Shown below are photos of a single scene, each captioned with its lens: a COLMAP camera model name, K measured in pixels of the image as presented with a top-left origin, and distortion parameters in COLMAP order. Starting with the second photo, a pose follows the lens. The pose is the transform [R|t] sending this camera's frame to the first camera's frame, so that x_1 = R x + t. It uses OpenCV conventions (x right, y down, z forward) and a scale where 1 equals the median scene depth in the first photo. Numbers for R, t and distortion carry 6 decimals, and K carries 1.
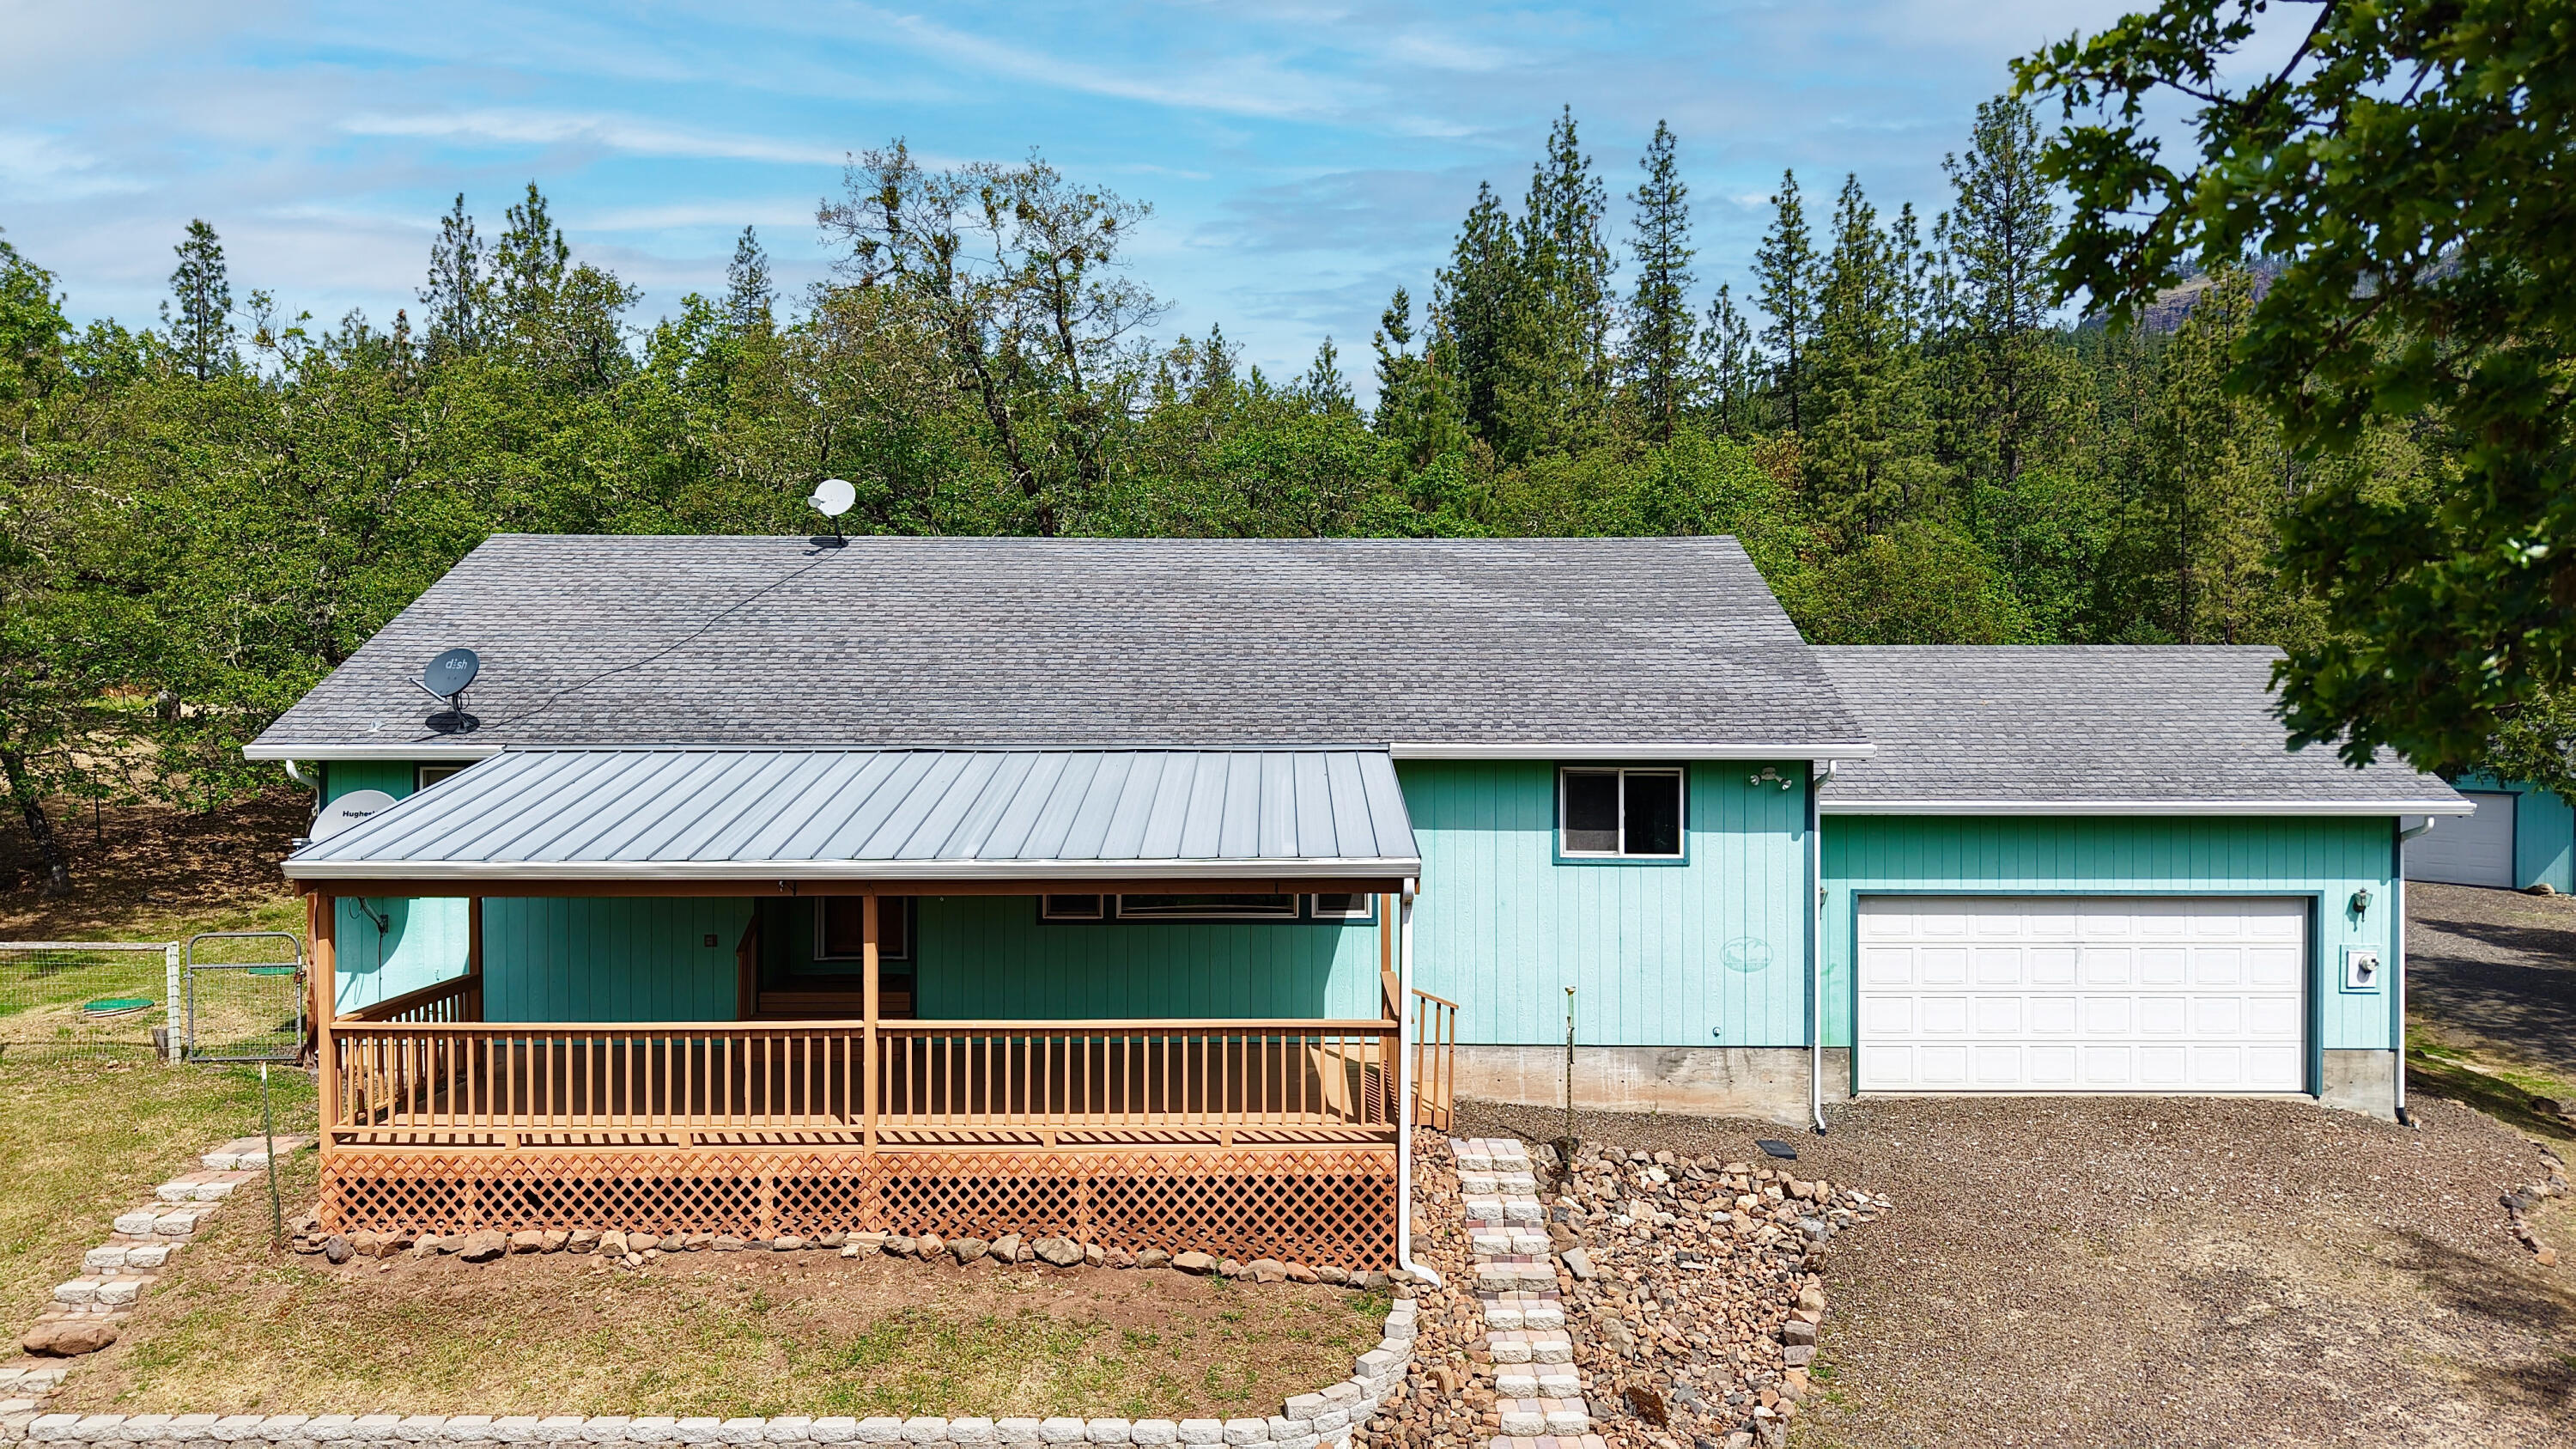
lens RADIAL K [[1714.7, 0, 1289.3], [0, 1714.7, 729.6], [0, 0, 1]] dist [0.035522, -0.041327]
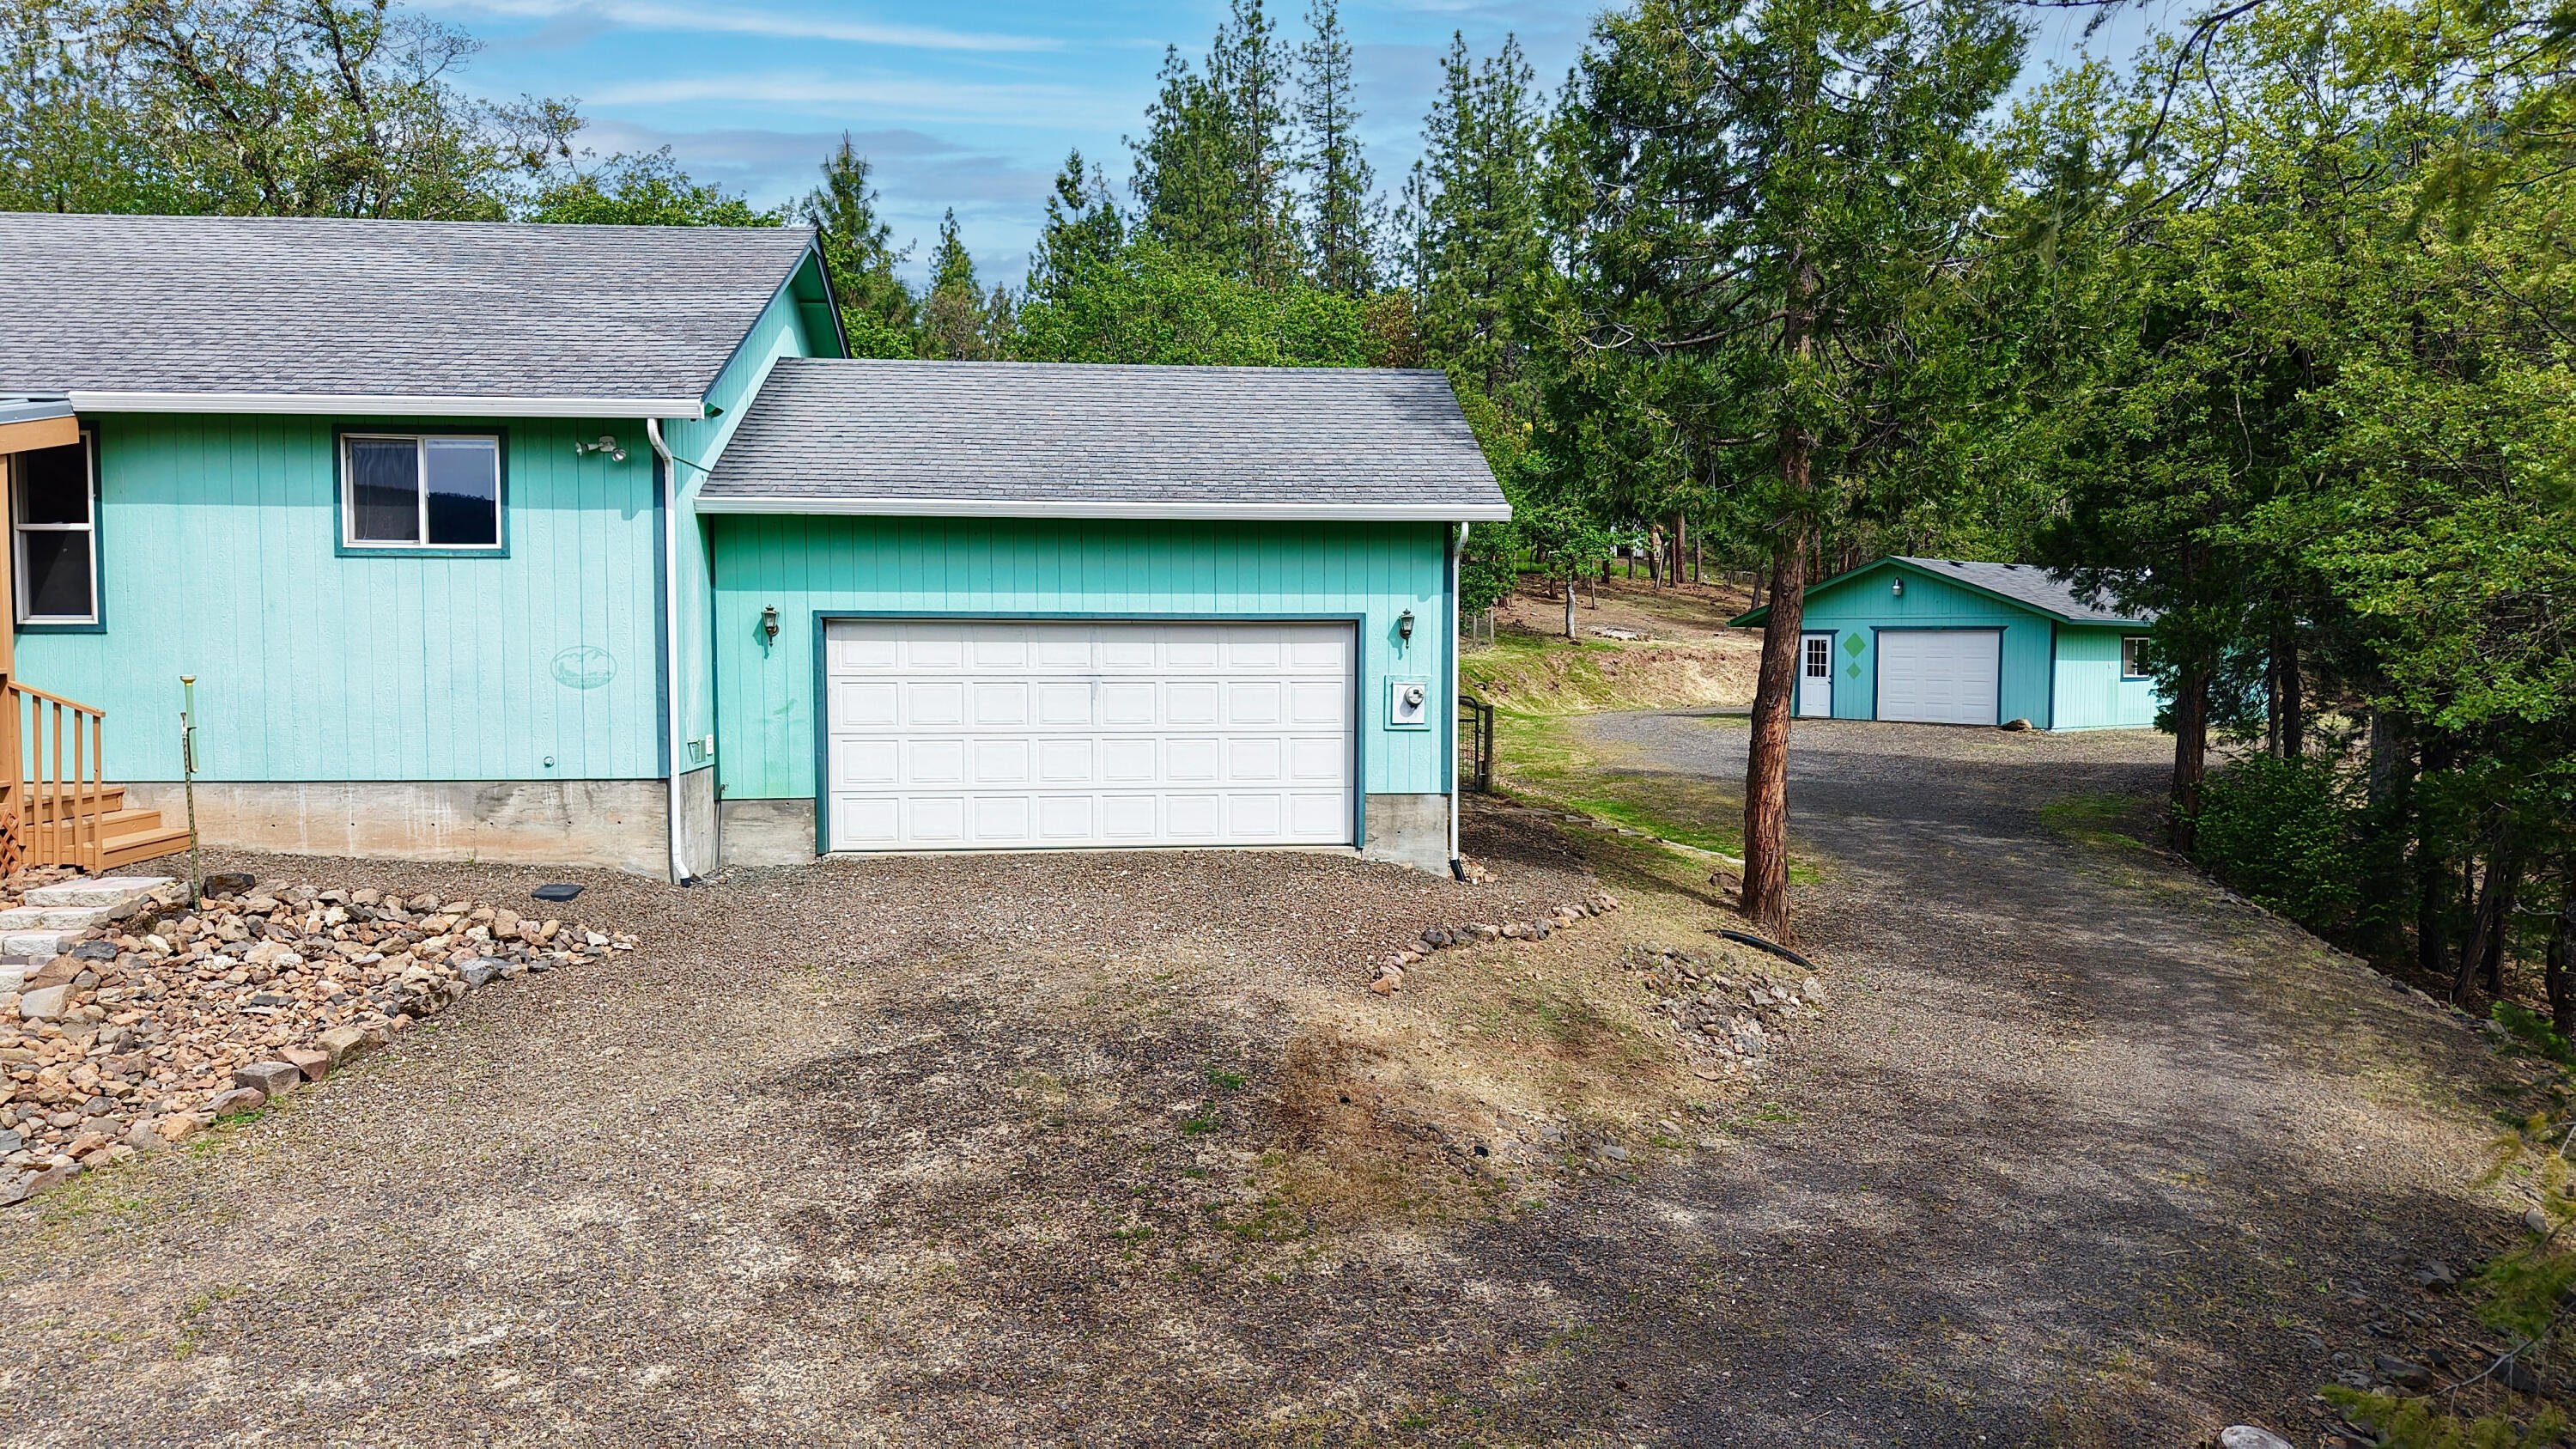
lens RADIAL K [[1714.7, 0, 1284.8], [0, 1714.7, 726.6], [0, 0, 1]] dist [0.035522, -0.041327]
pose [[0.996518, -0.004237, 0.083273, 0.482016], [0.000996, 0.999241, 0.038933, 0.115895], [-0.083375, -0.038714, 0.995766, 0.140856]]
